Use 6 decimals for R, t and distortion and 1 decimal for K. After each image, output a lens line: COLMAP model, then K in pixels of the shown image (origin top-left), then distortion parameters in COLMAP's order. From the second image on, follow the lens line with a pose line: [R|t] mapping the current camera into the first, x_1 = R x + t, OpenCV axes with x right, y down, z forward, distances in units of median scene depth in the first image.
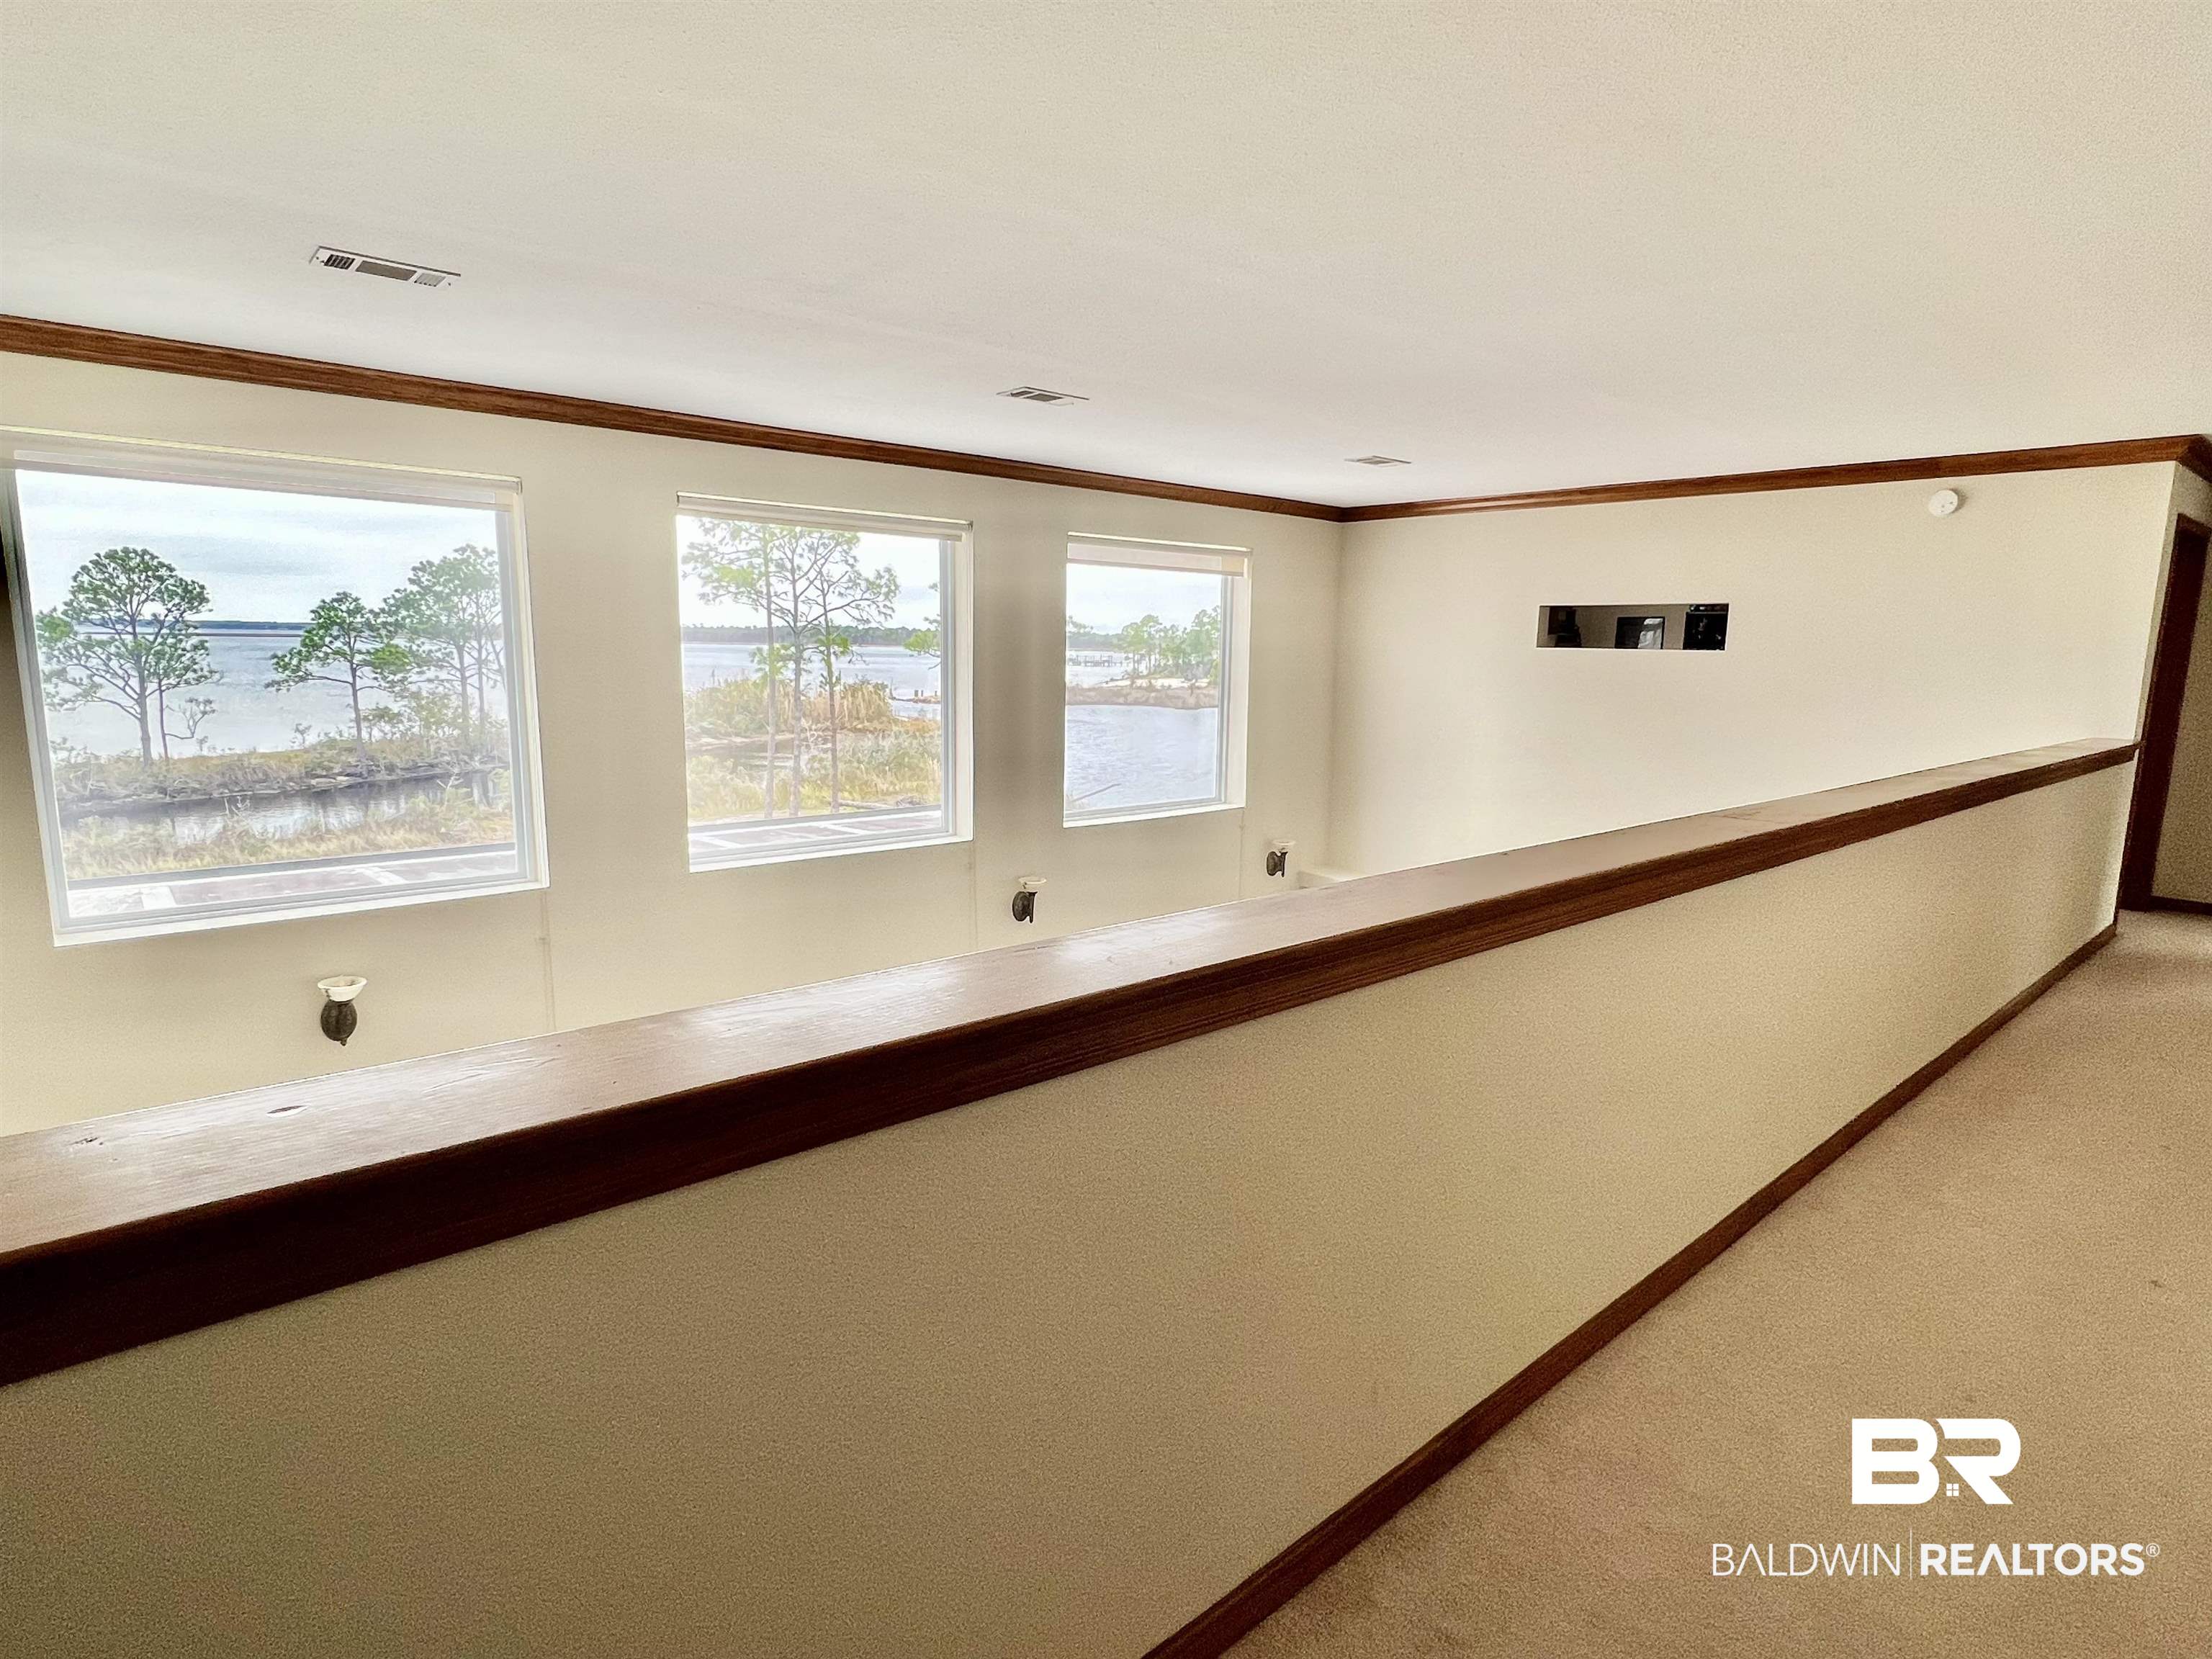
lens RADIAL K [[1180.7, 0, 1101.5], [0, 1180.7, 830.7], [0, 0, 1]] dist [-0.001712, -0.000540]
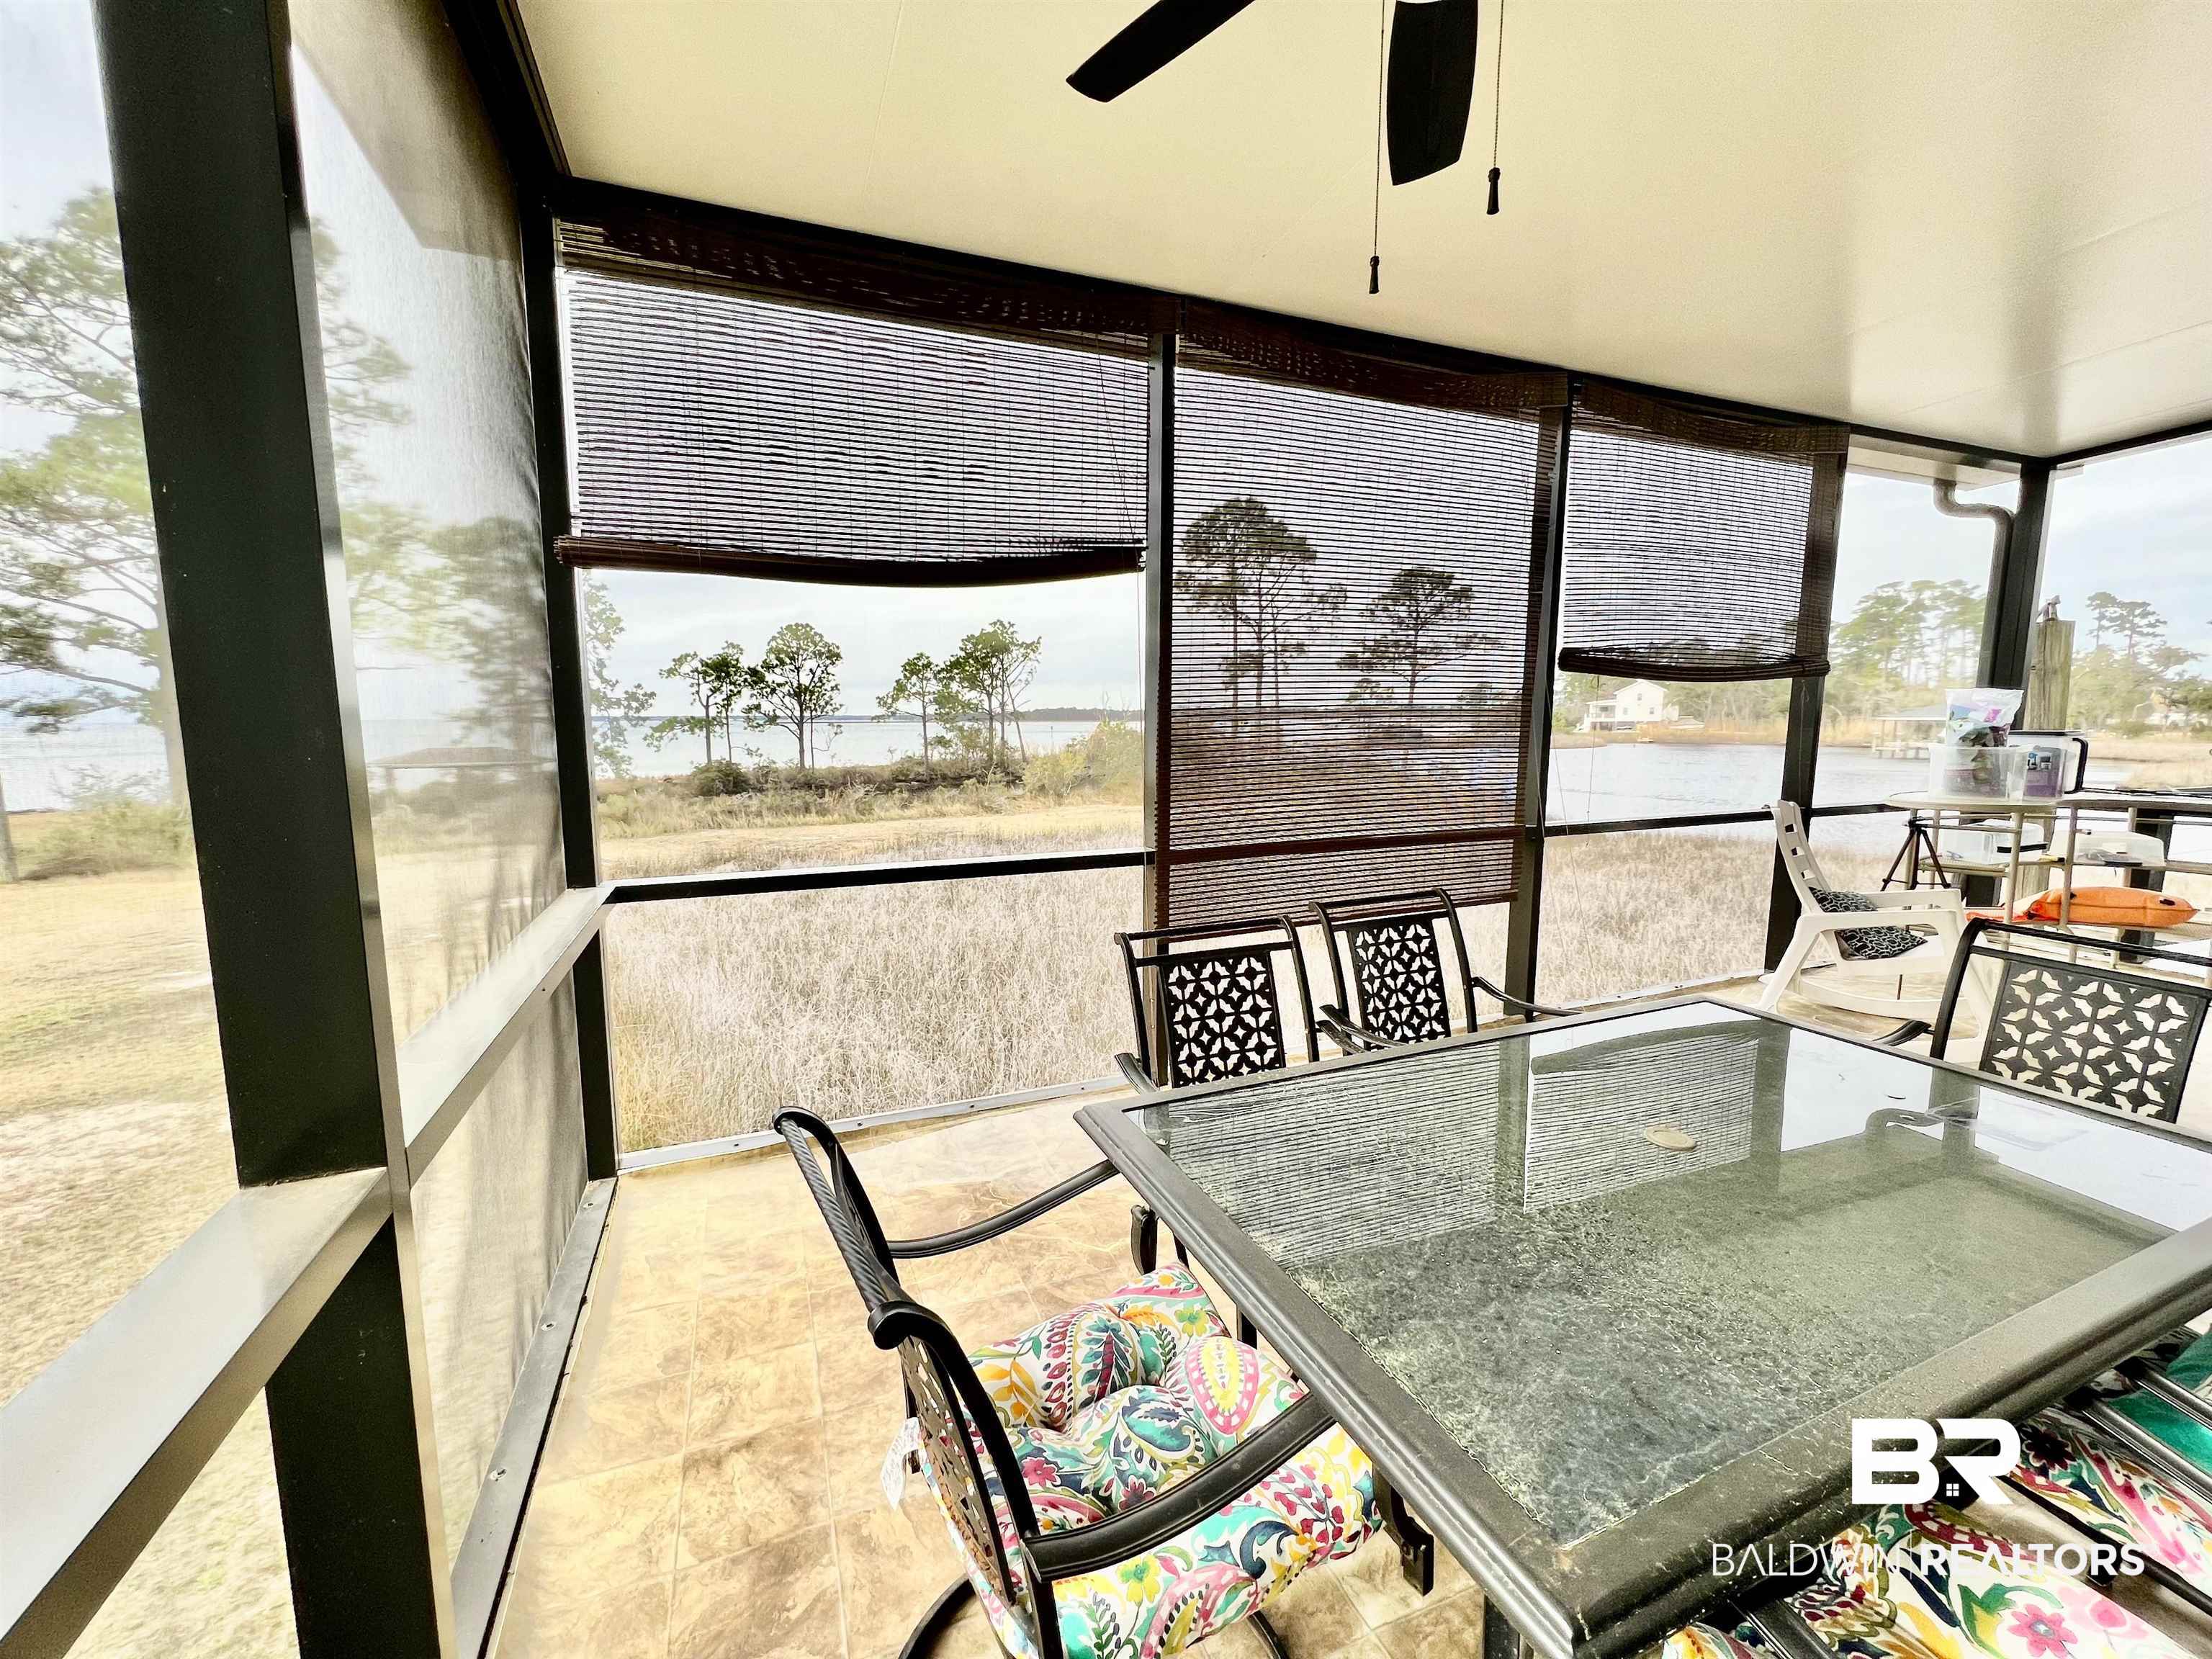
lens RADIAL K [[885.9, 0, 1106.6], [0, 885.9, 816.6], [0, 0, 1]] dist [0.001187, -0.000374]
pose [[0.940533, 0.015627, -0.339343, -0.071851], [-0.032029, 0.998571, -0.042788, 0.039249], [0.338189, 0.051113, 0.939689, 0.087946]]
